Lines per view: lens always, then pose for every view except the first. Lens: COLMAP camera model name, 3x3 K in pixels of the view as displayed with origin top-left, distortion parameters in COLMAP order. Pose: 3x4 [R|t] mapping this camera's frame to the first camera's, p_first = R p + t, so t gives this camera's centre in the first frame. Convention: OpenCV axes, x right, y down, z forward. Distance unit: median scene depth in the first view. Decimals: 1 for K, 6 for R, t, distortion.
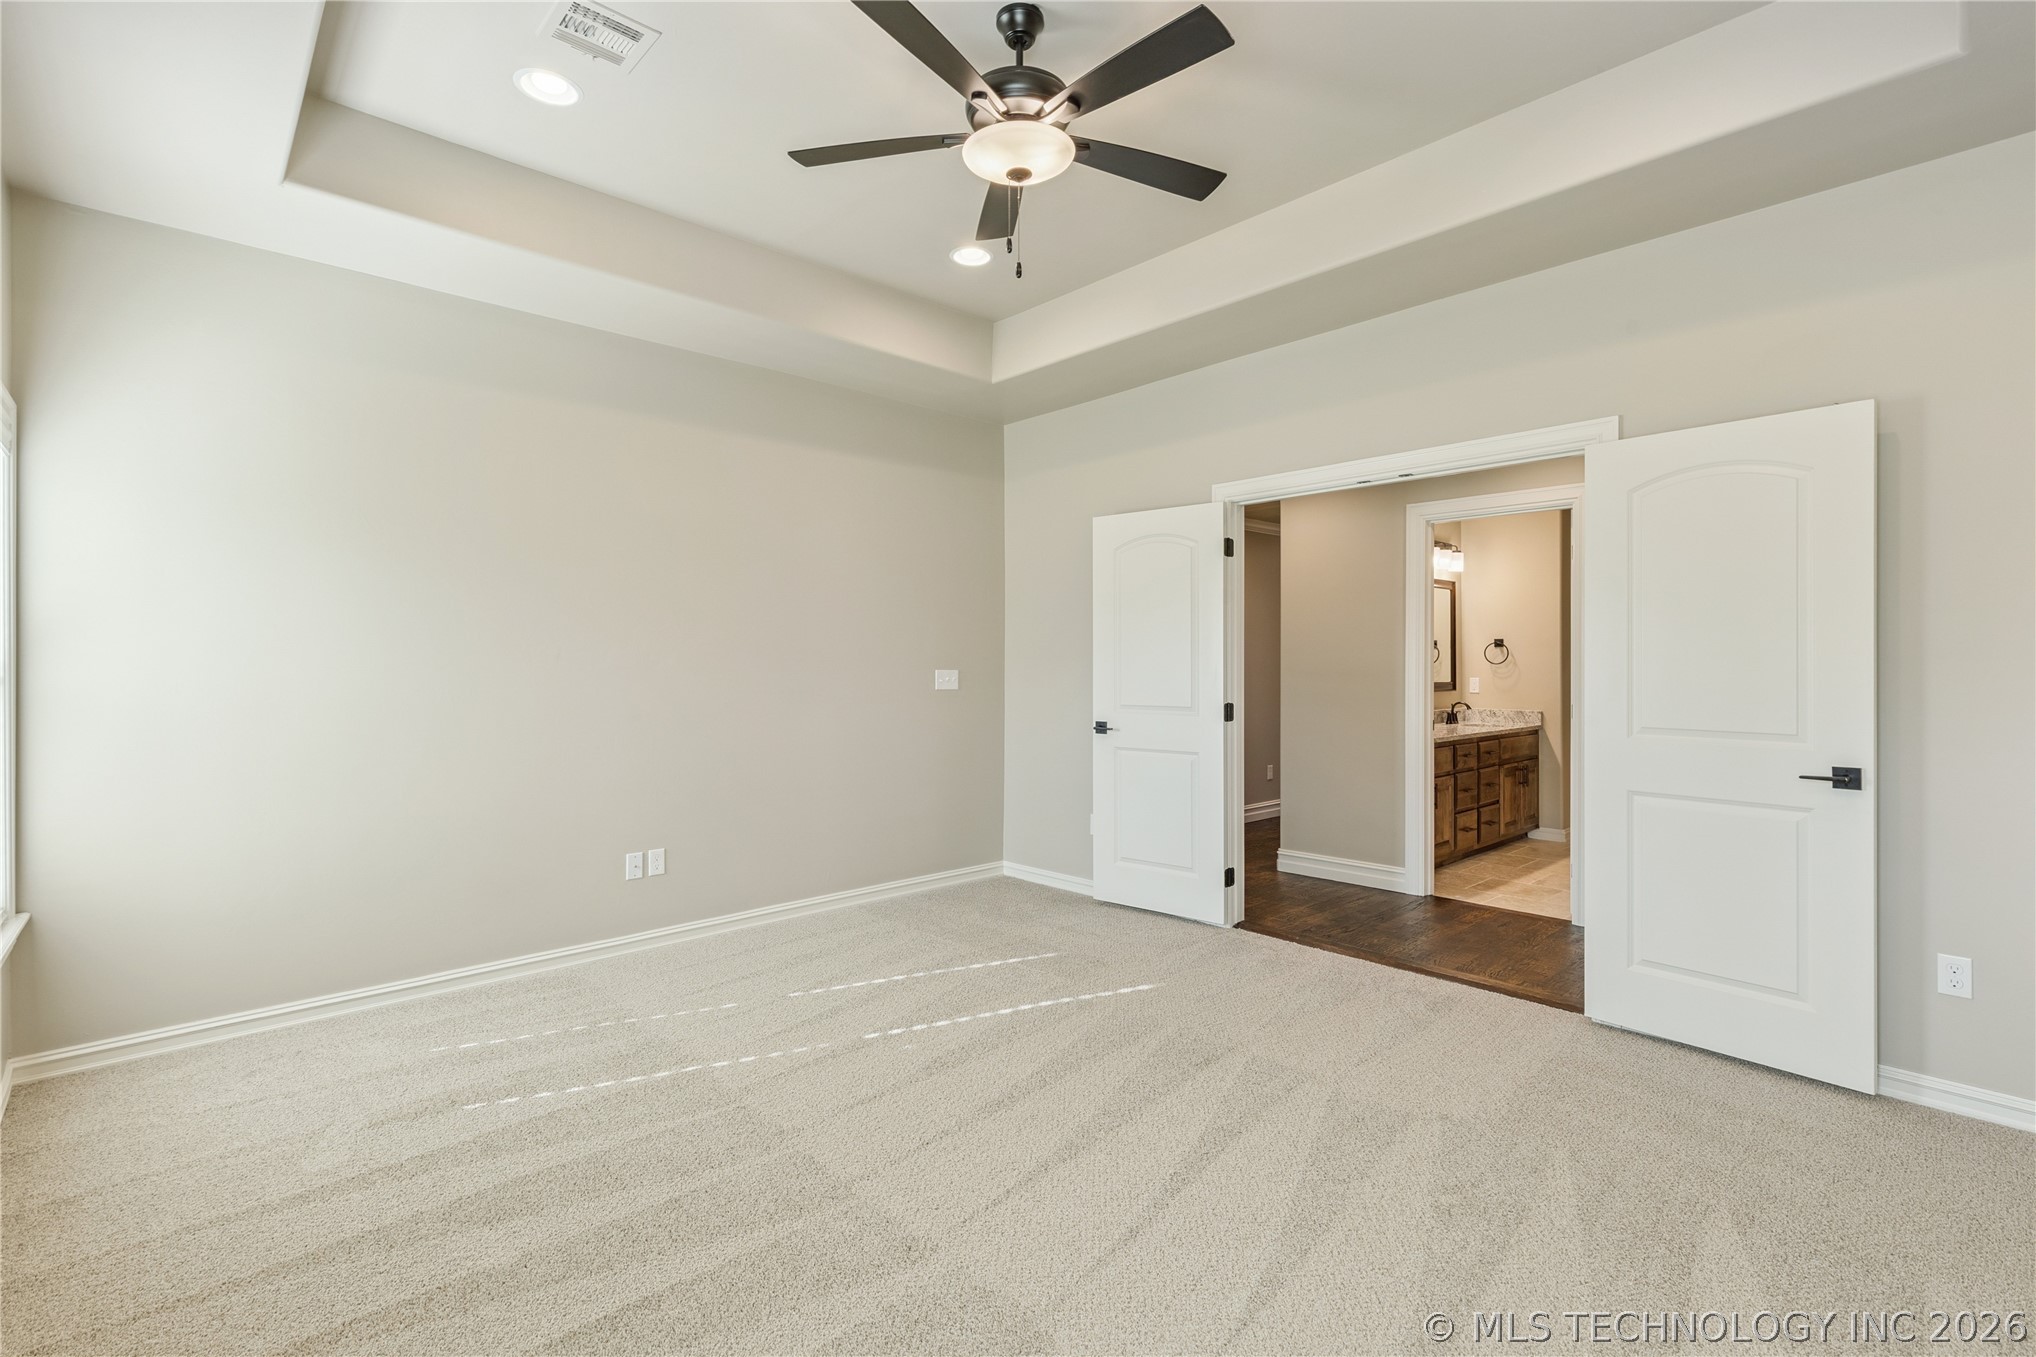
lens RADIAL K [[918.6, 0, 1018.7], [0, 918.6, 670.1], [0, 0, 1]] dist [0.003547, 0.000497]
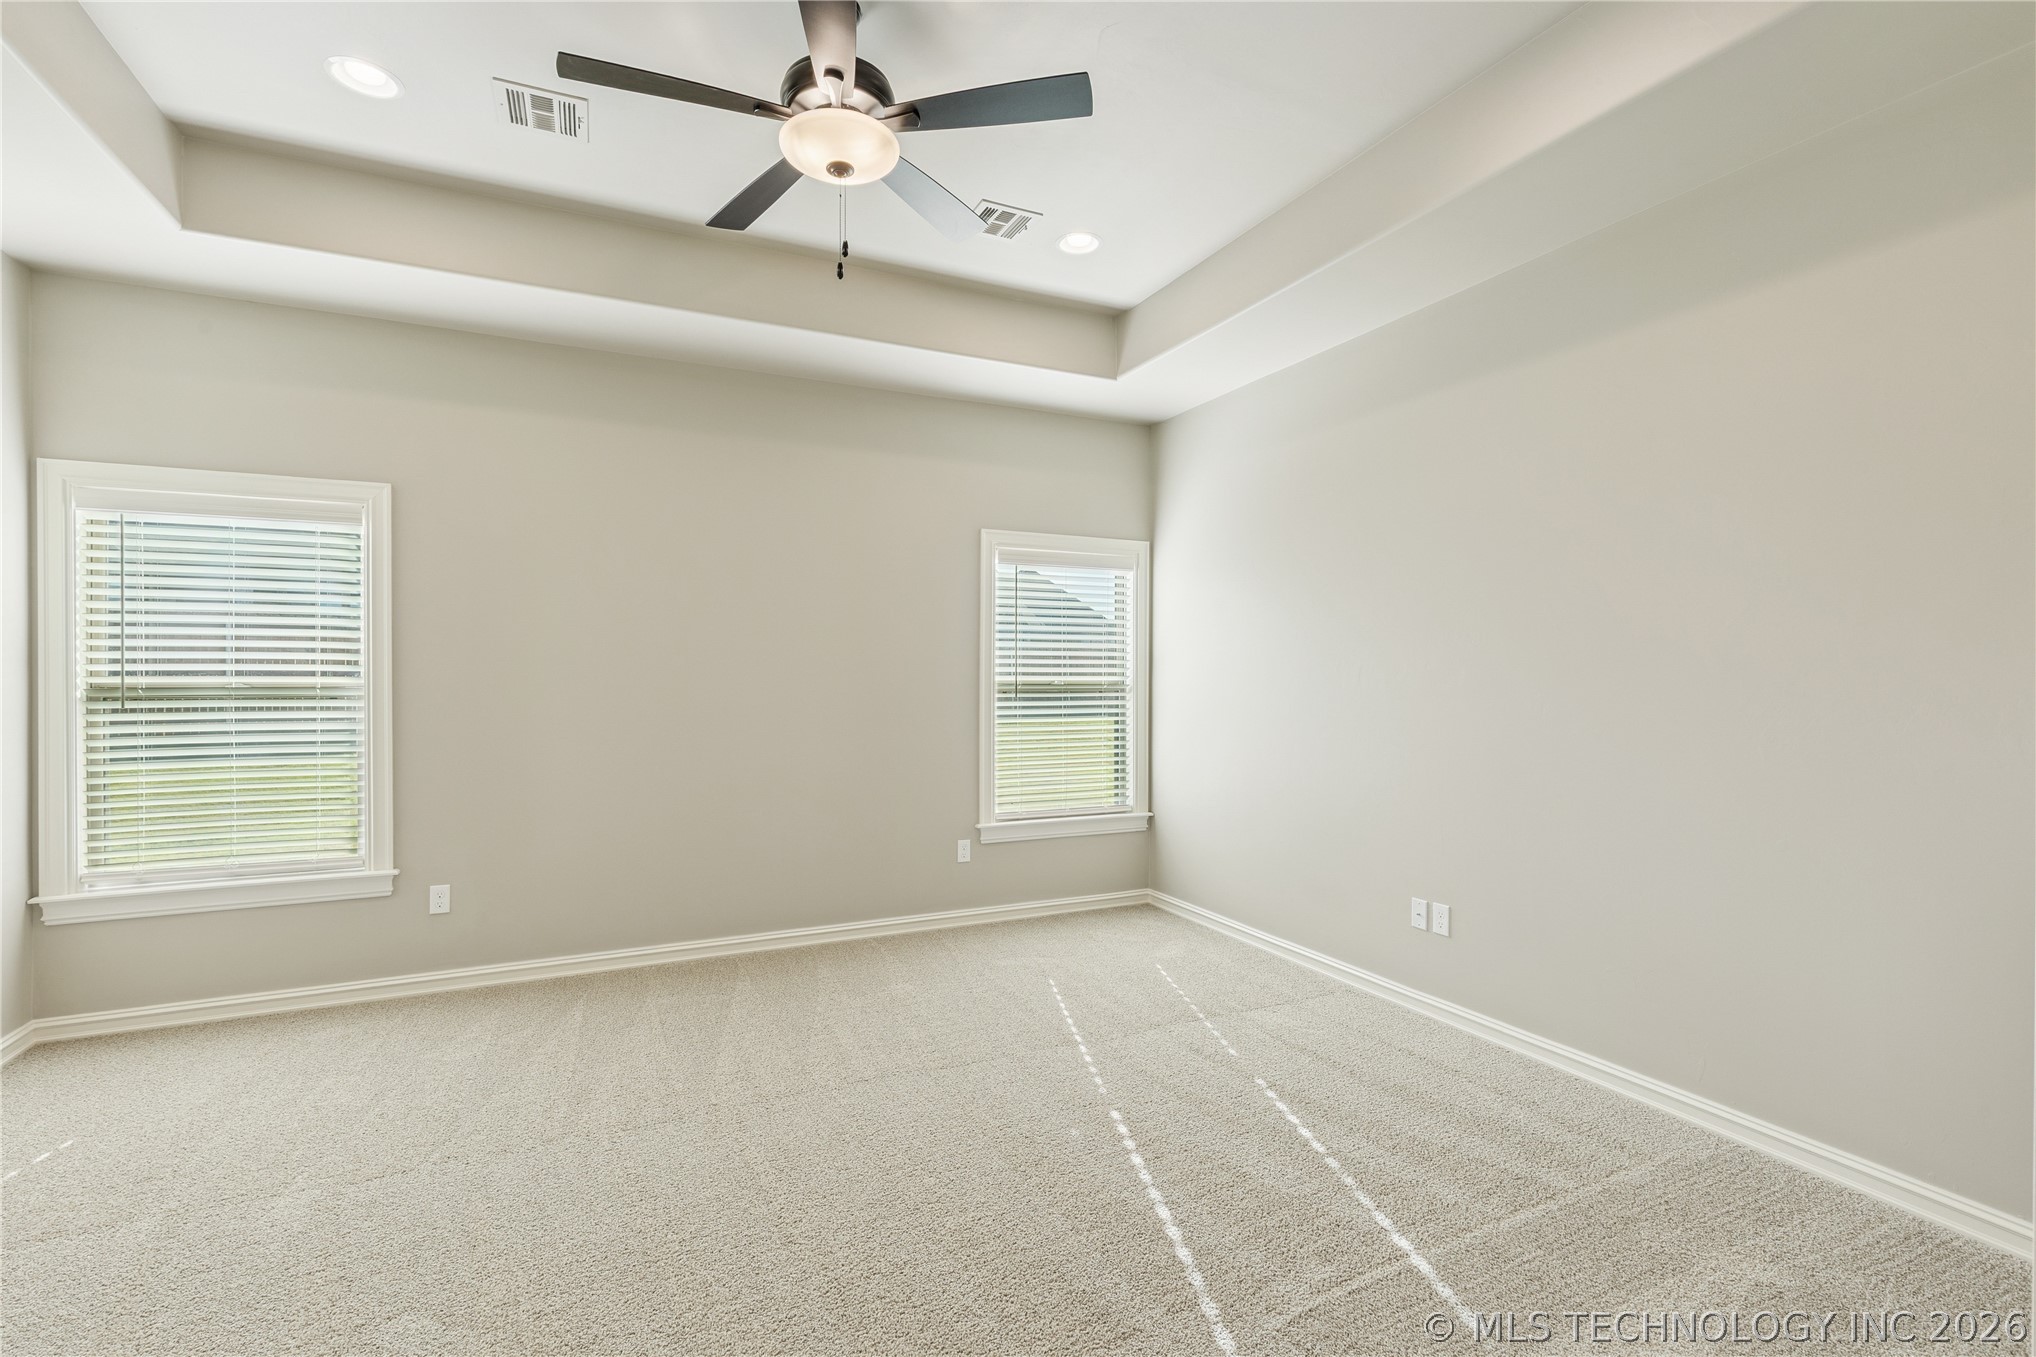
lens RADIAL K [[931.0, 0, 1015.9], [0, 931.0, 672.9], [0, 0, 1]] dist [-0.001001, 0.000517]
pose [[-0.295285, 0.005407, -0.955394, 0.598249], [-0.010577, 0.999904, 0.008928, -0.021150], [0.955351, 0.012741, -0.295199, 0.993215]]
